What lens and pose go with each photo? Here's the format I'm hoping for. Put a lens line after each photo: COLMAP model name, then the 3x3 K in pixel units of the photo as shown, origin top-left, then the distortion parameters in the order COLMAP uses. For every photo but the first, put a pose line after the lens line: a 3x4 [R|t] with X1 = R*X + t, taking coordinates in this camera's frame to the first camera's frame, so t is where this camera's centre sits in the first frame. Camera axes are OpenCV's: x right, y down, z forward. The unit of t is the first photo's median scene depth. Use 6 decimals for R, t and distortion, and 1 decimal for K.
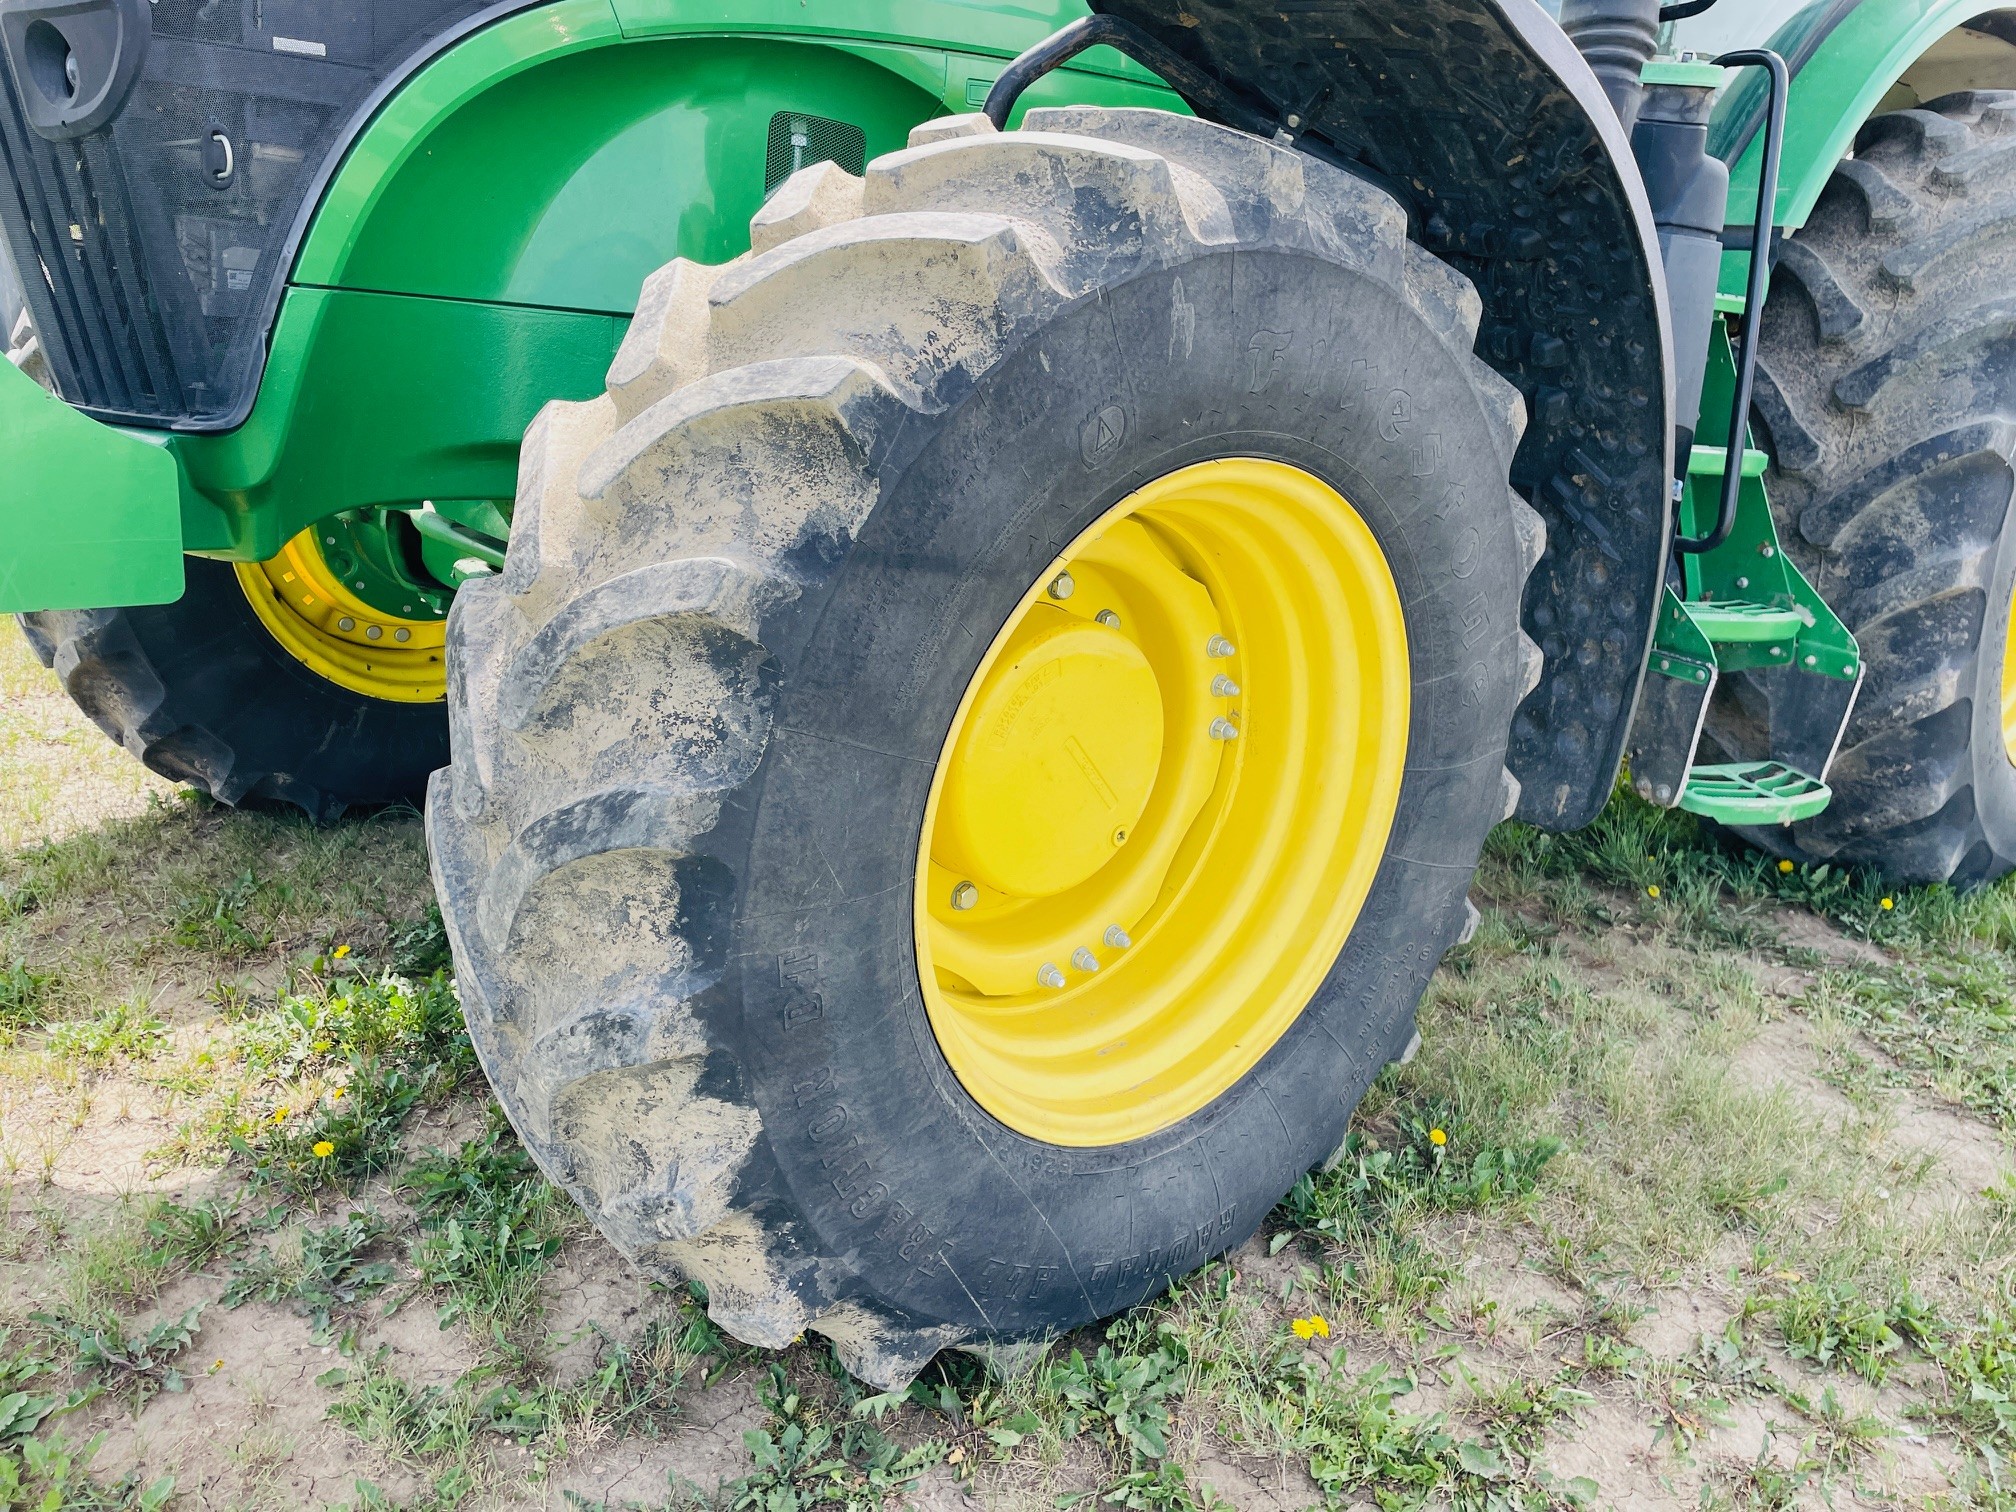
lens RADIAL K [[1554.1, 0, 1026.0], [0, 1554.1, 766.4], [0, 0, 1]] dist [0.091587, -0.123400]
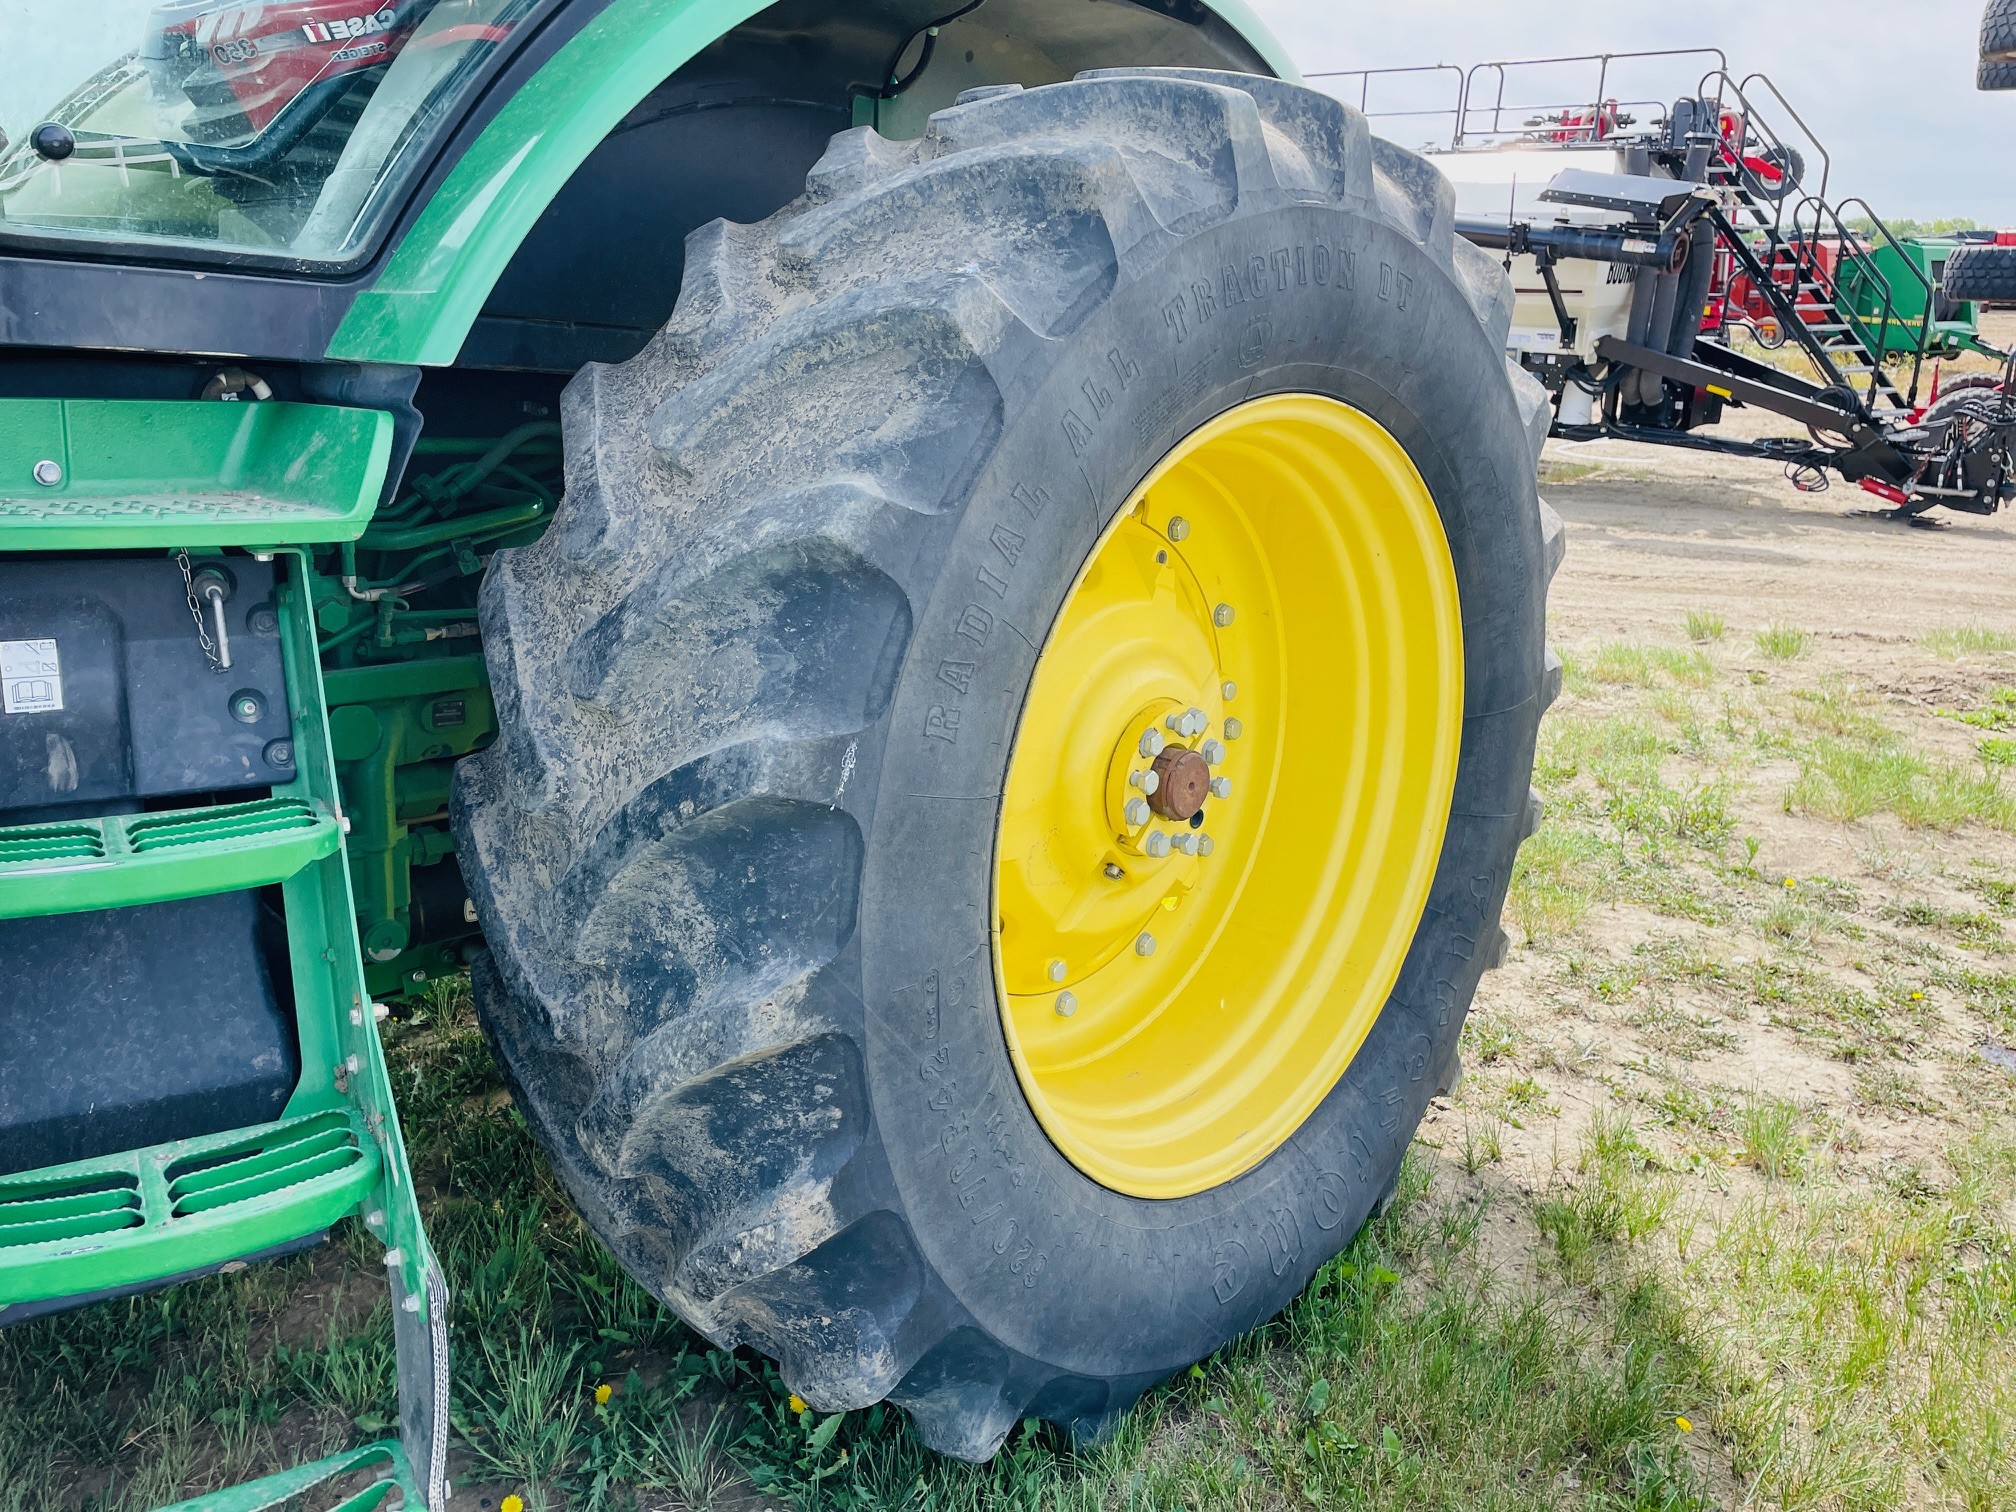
lens RADIAL K [[1554.1, 0, 972.4], [0, 1554.1, 745.2], [0, 0, 1]] dist [0.091587, -0.123400]
pose [[0.996784, -0.061464, 0.051423, 0.914453], [0.062826, 0.997704, -0.025290, -0.279499], [-0.049750, 0.028439, 0.998357, 0.692655]]
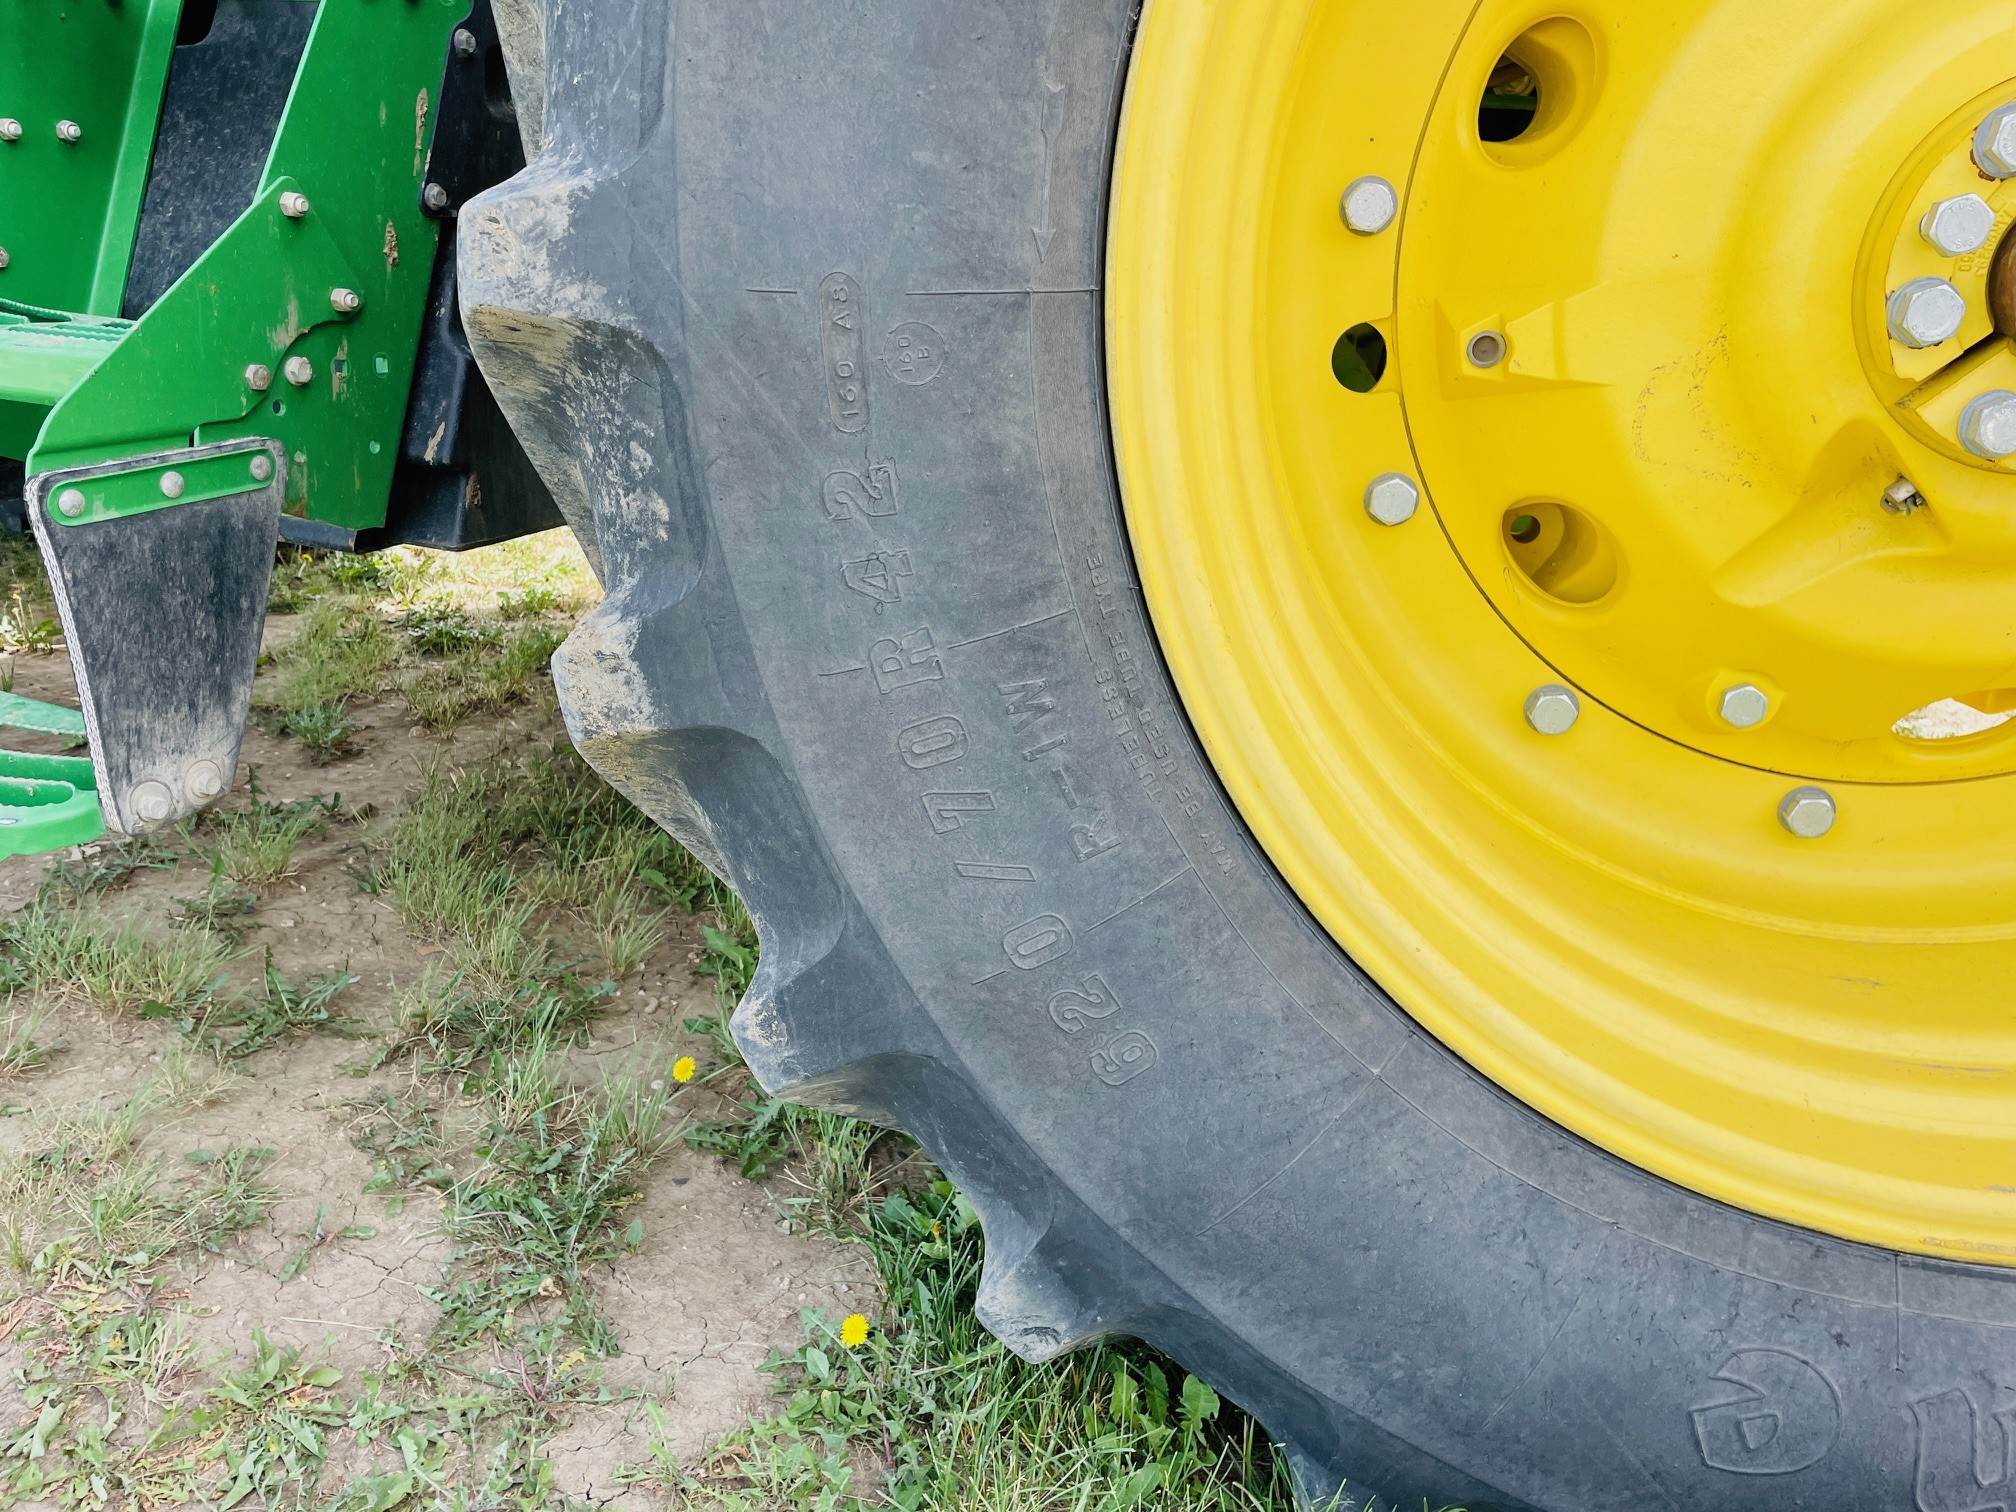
lens RADIAL K [[1554.1, 0, 1001.8], [0, 1554.1, 766.7], [0, 0, 1]] dist [0.091587, -0.123400]
pose [[0.628381, 0.229818, -0.743183, 1.270643], [-0.228848, 0.967701, 0.105749, -0.119772], [0.743482, 0.103625, 0.660679, 1.265951]]
